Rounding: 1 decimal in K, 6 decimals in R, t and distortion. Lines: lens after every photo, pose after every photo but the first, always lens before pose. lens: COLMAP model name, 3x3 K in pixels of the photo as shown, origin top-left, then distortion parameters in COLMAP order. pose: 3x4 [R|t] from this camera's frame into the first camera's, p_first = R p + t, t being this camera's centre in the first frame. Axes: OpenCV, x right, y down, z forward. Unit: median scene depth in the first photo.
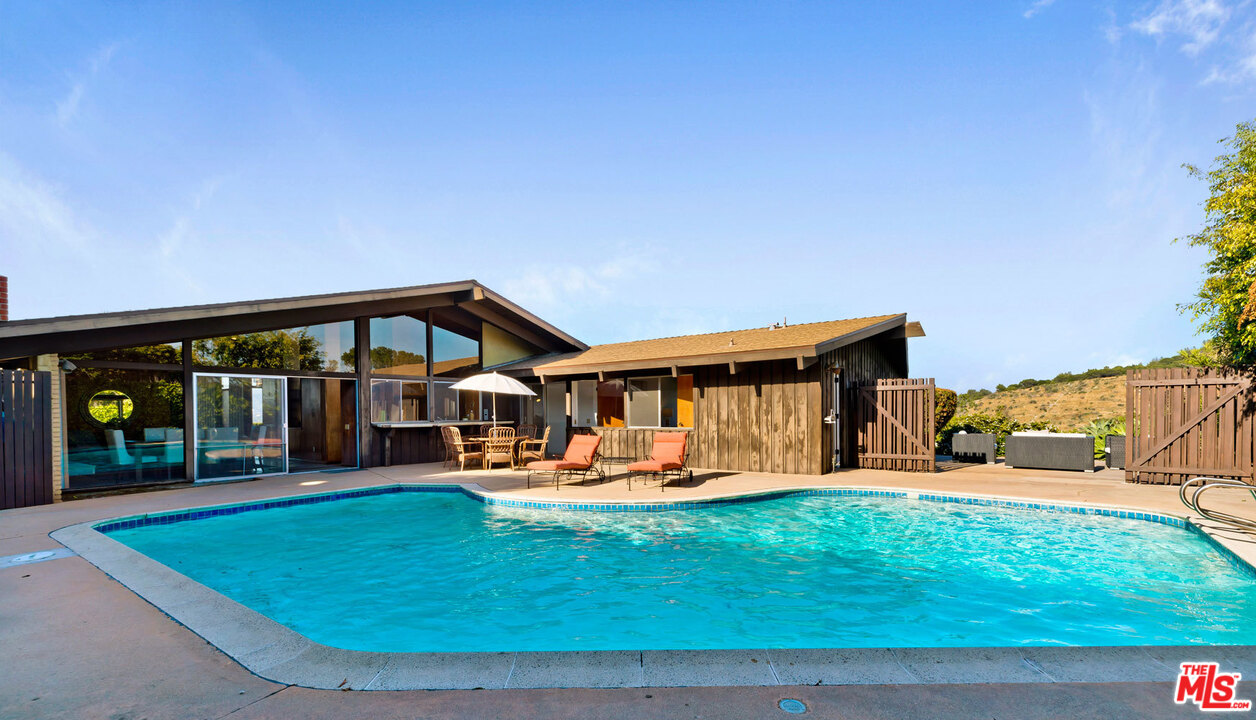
lens RADIAL K [[555.7, 0, 617.3], [0, 555.7, 411.6], [0, 0, 1]] dist [0.005094, -0.000046]
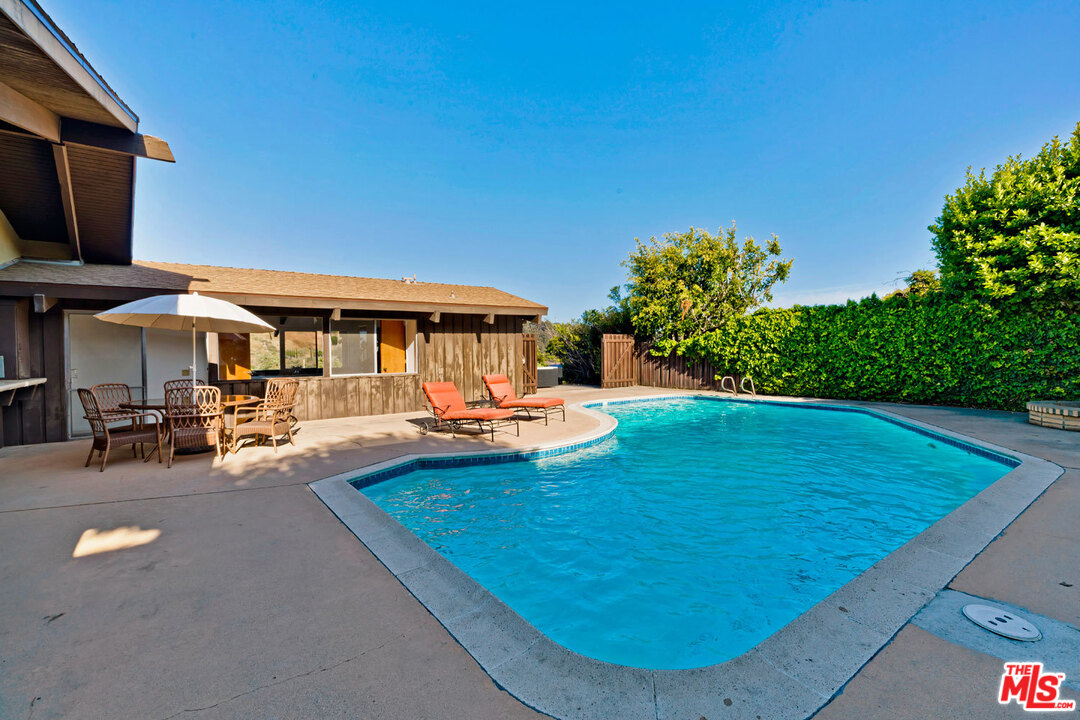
lens RADIAL K [[482.5, 0, 538.2], [0, 482.5, 357.2], [0, 0, 1]] dist [-0.000108, 0.000024]
pose [[0.298596, -0.006305, 0.954359, -0.689488], [0.013149, 0.999910, 0.002492, 0.002557], [-0.954289, 0.011804, 0.298653, 0.555546]]
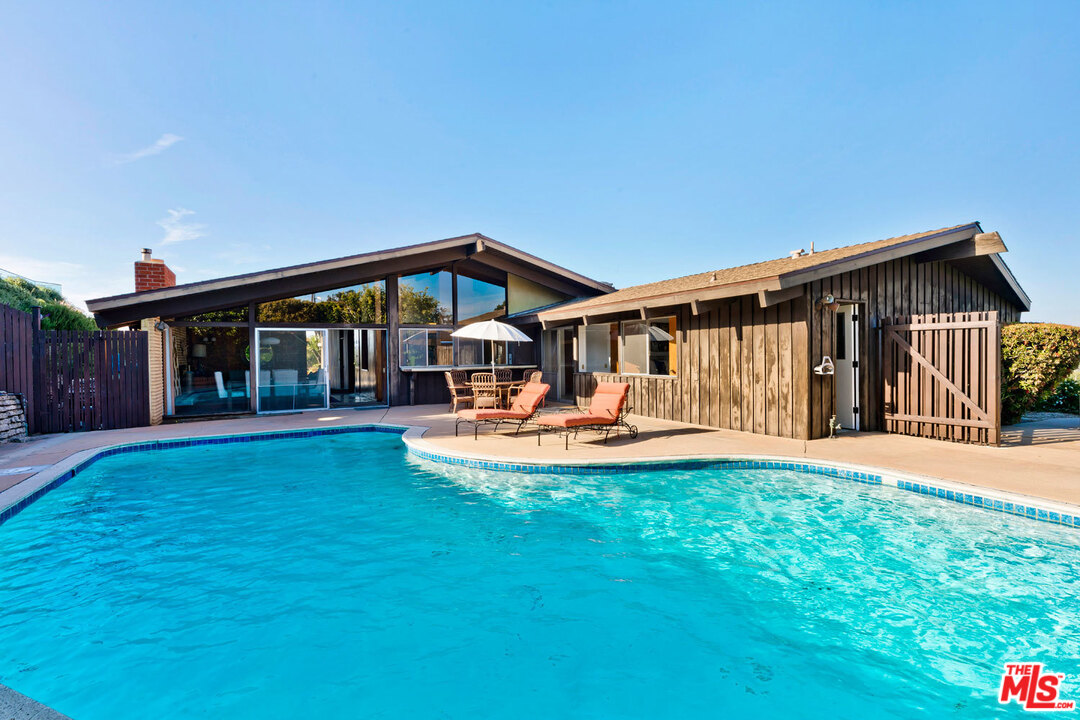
lens RADIAL K [[518.5, 0, 537.5], [0, 518.5, 360.0], [0, 0, 1]] dist [-0.001546, 0.000278]
pose [[0.913000, 0.002233, -0.407954, 0.288815], [0.004969, 0.999850, 0.016593, -0.011976], [0.407930, -0.017177, 0.912852, 0.162237]]
